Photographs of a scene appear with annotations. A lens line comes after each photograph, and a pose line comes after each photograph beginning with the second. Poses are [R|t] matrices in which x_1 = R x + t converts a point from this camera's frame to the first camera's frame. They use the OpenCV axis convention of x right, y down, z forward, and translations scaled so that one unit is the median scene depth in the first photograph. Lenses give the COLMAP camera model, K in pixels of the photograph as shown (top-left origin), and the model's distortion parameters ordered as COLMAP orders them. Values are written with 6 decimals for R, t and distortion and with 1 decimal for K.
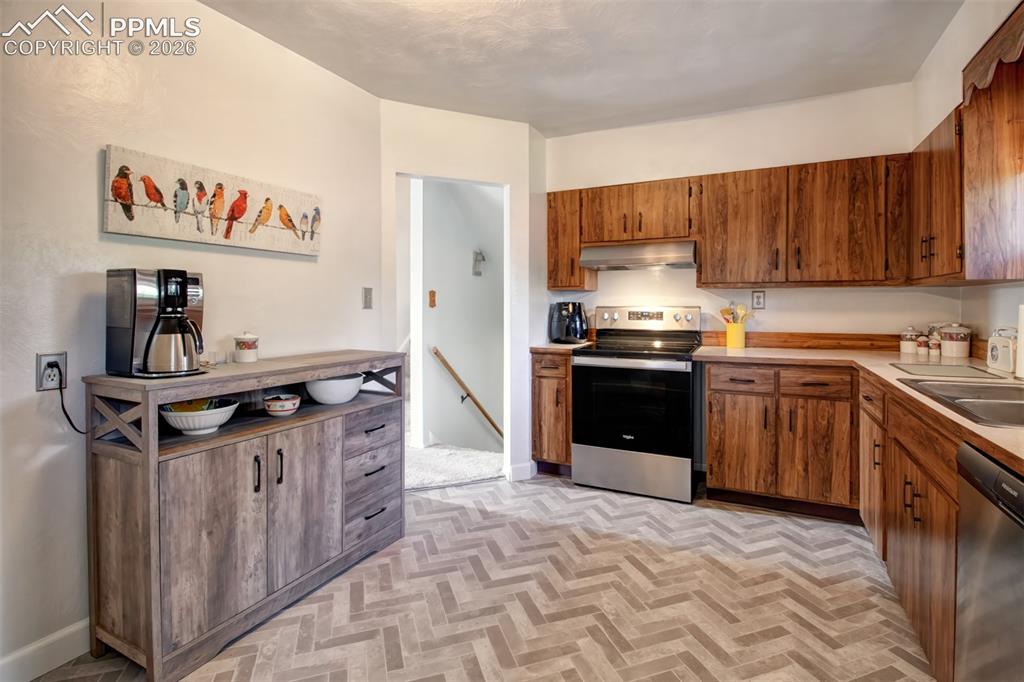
lens RADIAL K [[484.5, 0, 518.9], [0, 484.5, 306.5], [0, 0, 1]] dist [-0.002843, -0.008943]
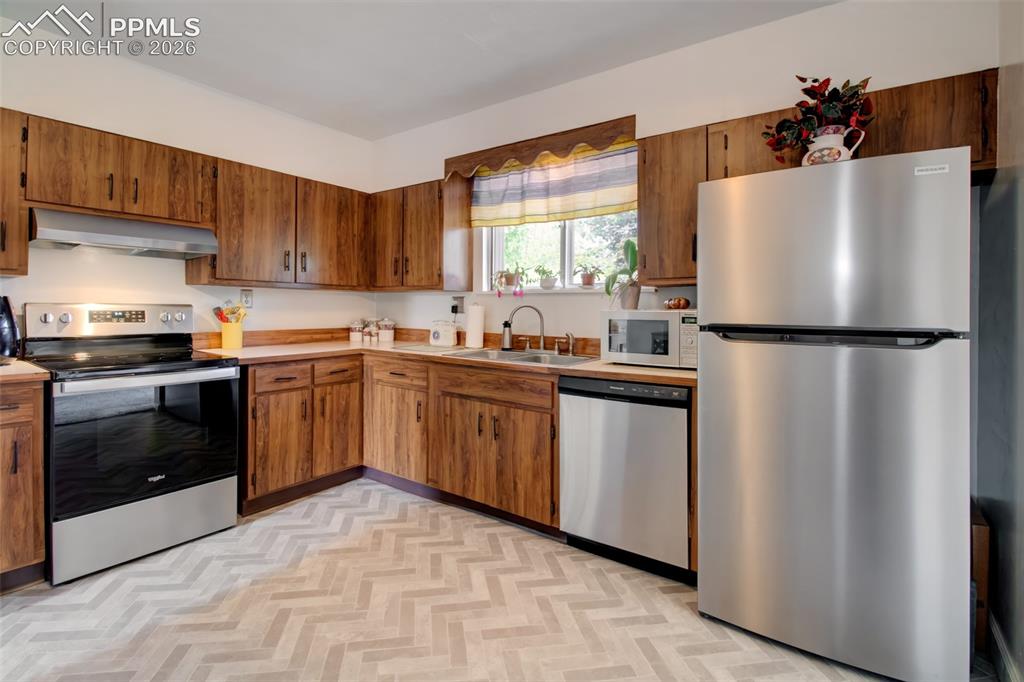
lens RADIAL K [[484.5, 0, 491.3], [0, 484.5, 304.7], [0, 0, 1]] dist [-0.002843, -0.008943]
pose [[0.191498, 0.008819, 0.981453, -0.391748], [-0.006629, 0.999948, -0.007692, 0.003210], [-0.981471, -0.005034, 0.191547, 0.333388]]
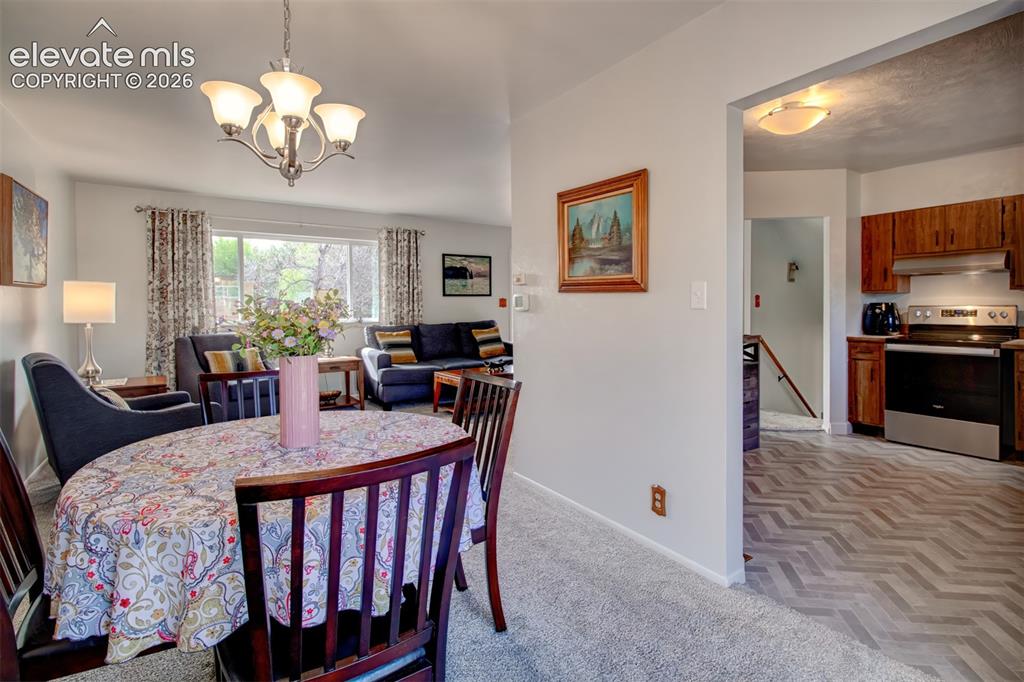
lens RADIAL K [[484.5, 0, 535.5], [0, 484.5, 311.7], [0, 0, 1]] dist [-0.002843, -0.008943]
pose [[0.874216, 0.001682, -0.485534, -0.085635], [0.000804, 0.999988, 0.004912, 0.009584], [0.485536, -0.004685, 0.874204, -0.609785]]
